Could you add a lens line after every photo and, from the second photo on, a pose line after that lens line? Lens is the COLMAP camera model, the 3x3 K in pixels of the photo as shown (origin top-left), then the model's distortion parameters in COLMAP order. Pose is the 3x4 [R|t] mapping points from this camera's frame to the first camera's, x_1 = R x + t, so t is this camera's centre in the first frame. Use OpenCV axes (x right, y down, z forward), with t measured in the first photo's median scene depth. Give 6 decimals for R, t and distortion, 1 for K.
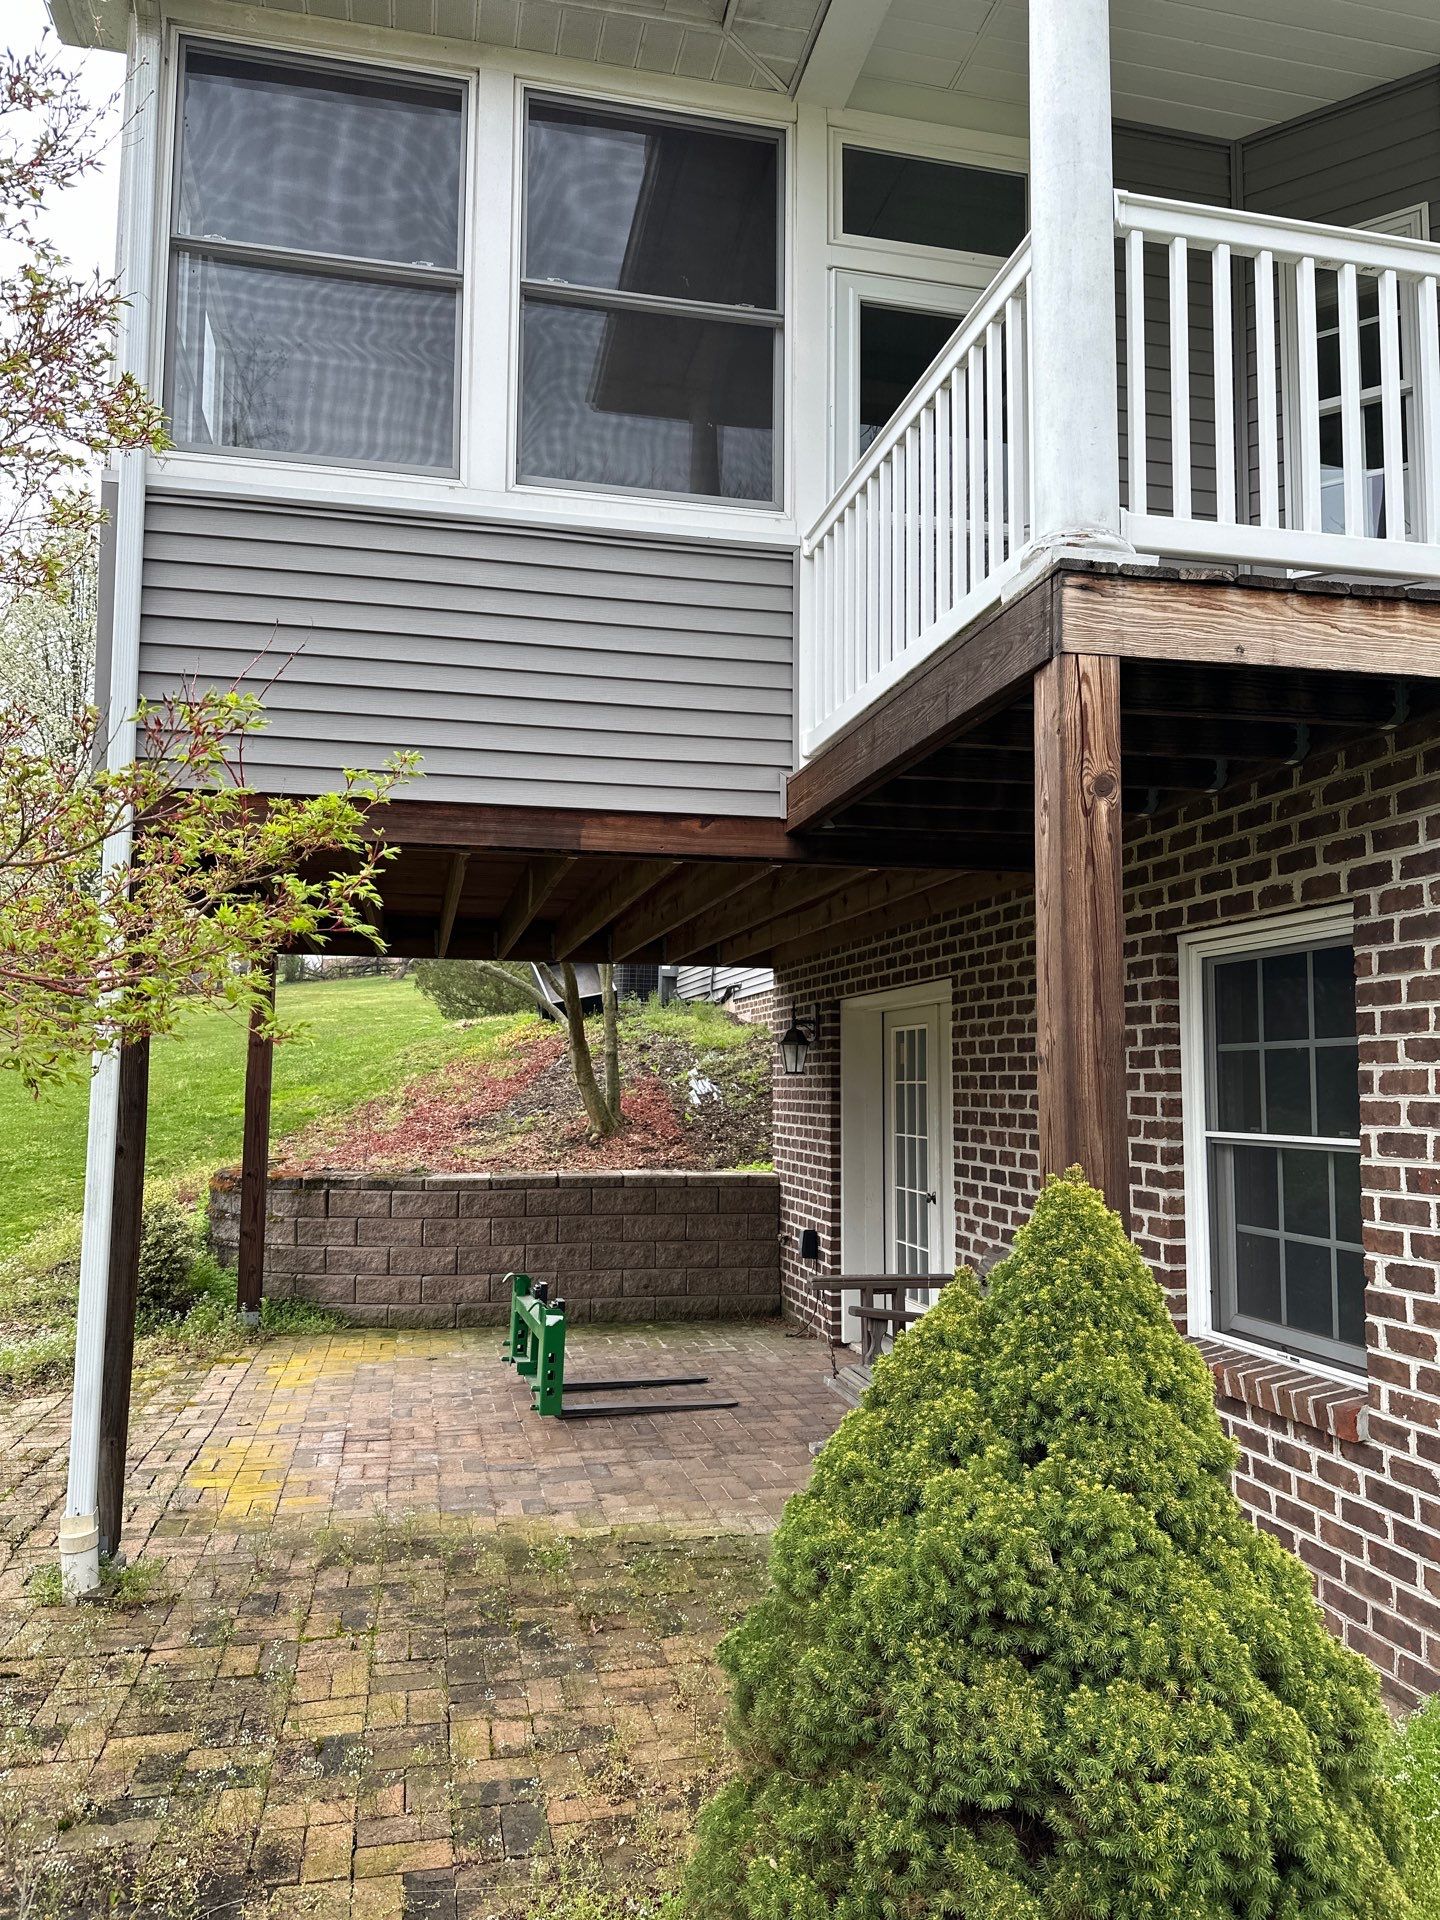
lens RADIAL K [[1345.7, 0, 714.0], [0, 1345.7, 978.4], [0, 0, 1]] dist [0.105889, -0.143827]
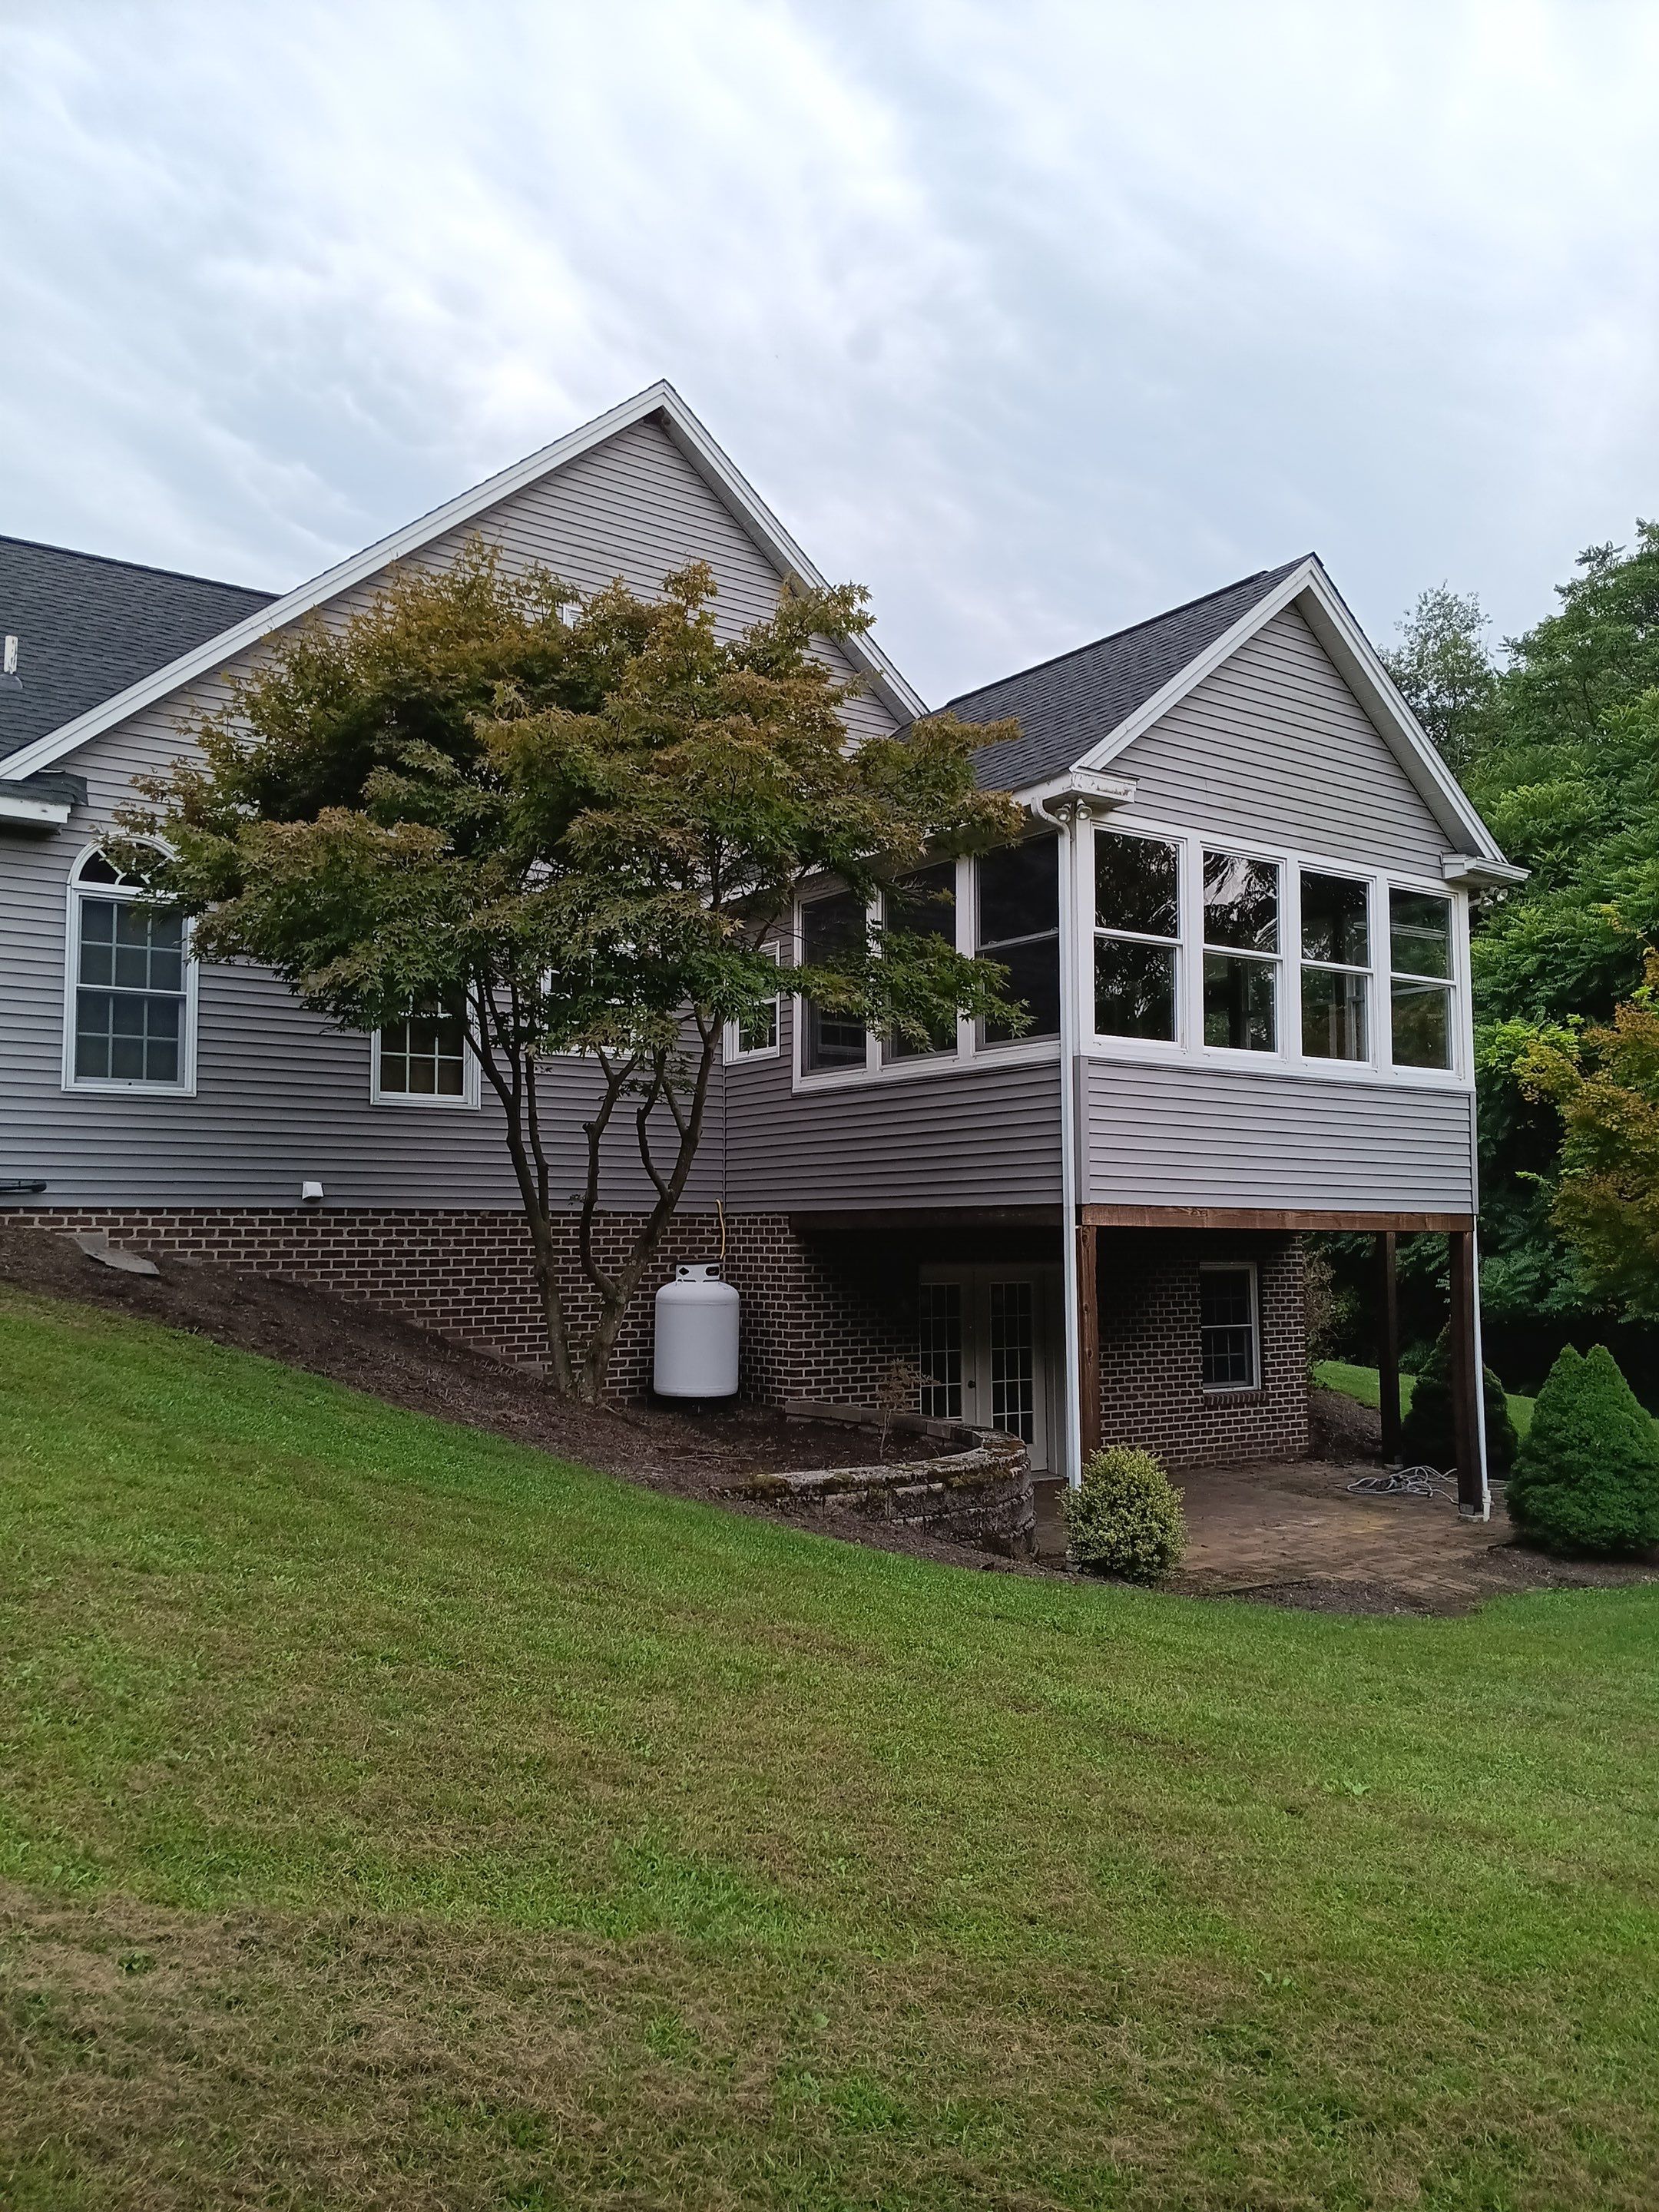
lens RADIAL K [[1680.0, 0, 829.3], [0, 1680.0, 1121.3], [0, 0, 1]] dist [0.142683, -0.379475]
pose [[-0.394309, 0.060916, 0.916957, -3.451034], [-0.073700, 0.992491, -0.097626, 0.104768], [-0.916018, -0.106074, -0.386858, 3.990740]]
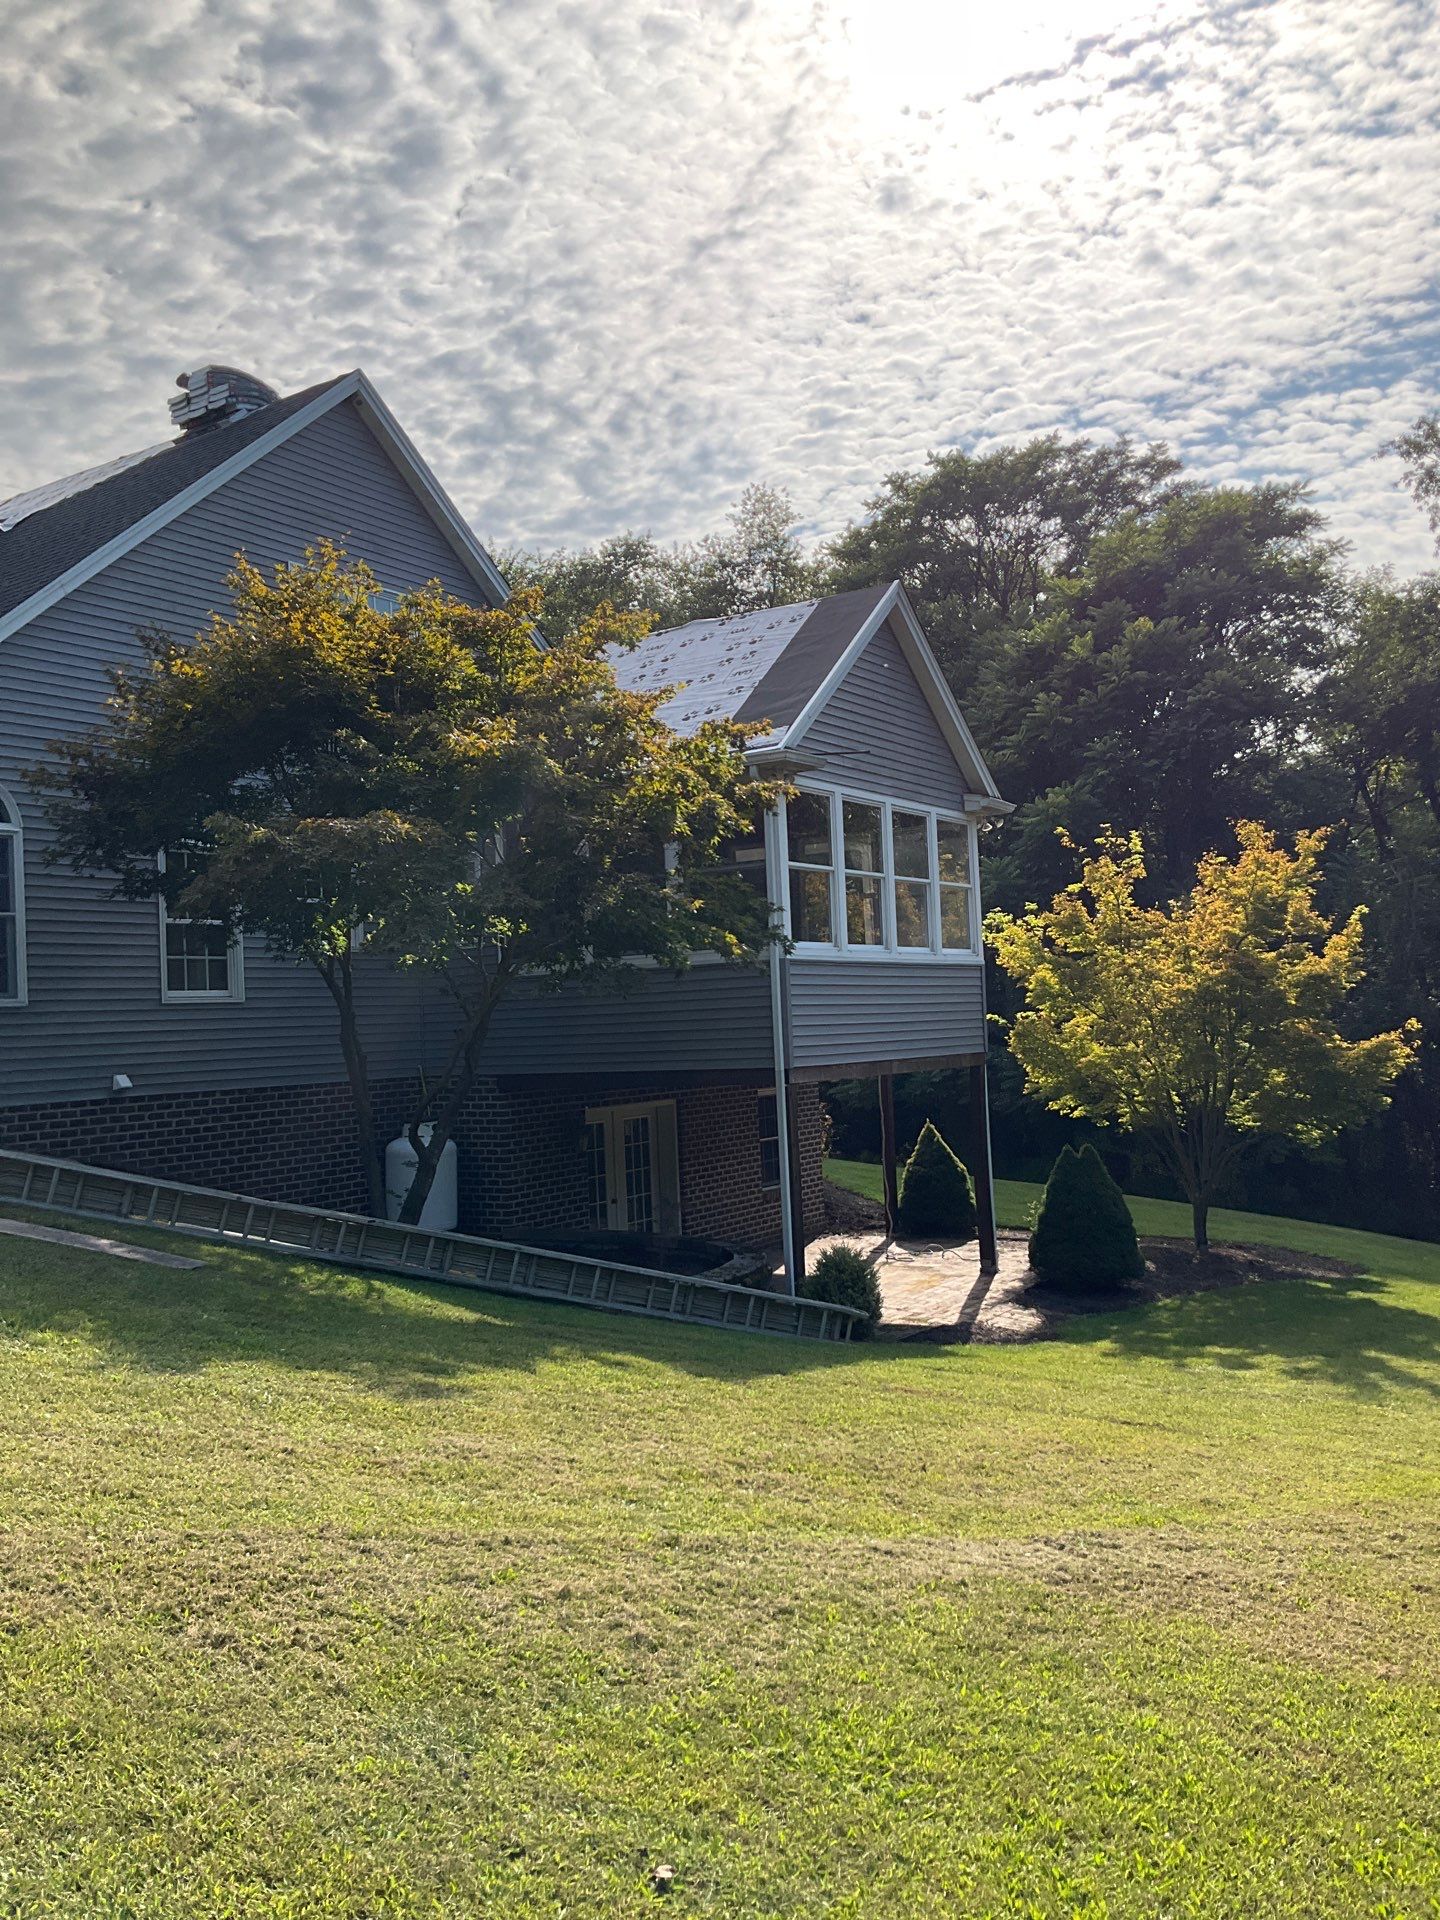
lens RADIAL K [[1576.1, 0, 726.1], [0, 1576.1, 972.8], [0, 0, 1]] dist [0.146125, -0.338976]
pose [[-0.703025, 0.044629, 0.709764, -3.476698], [-0.019063, 0.996488, -0.081540, 0.005235], [-0.710910, -0.070855, -0.699705, 5.234089]]
